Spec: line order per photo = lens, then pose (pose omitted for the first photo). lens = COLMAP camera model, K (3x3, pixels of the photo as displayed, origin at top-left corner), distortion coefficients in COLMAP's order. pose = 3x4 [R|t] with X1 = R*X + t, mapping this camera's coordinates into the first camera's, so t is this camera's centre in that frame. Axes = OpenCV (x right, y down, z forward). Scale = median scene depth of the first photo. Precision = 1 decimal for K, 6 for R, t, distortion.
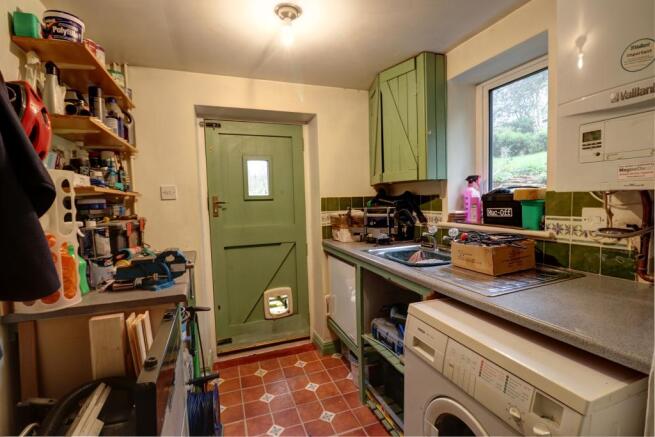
lens RADIAL K [[311.6, 0, 328.8], [0, 311.6, 217.5], [0, 0, 1]] dist [0.015792, -0.000399]
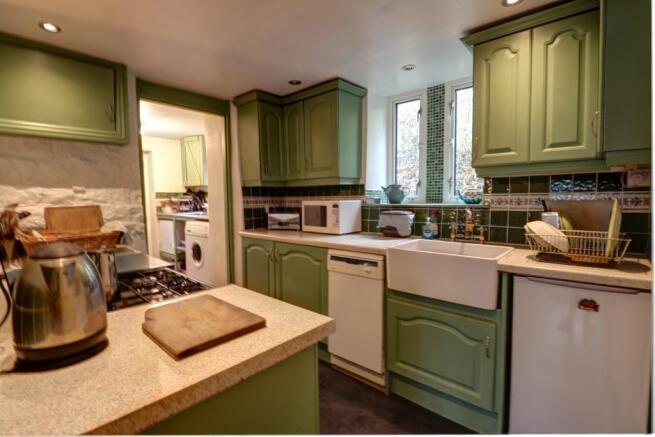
lens RADIAL K [[311.6, 0, 328.1], [0, 311.6, 215.9], [0, 0, 1]] dist [0.015792, -0.000399]
pose [[0.881272, -0.013765, 0.472408, 0.001940], [0.019907, 0.999770, -0.008006, 0.137917], [-0.472189, 0.016460, 0.881343, -1.407577]]
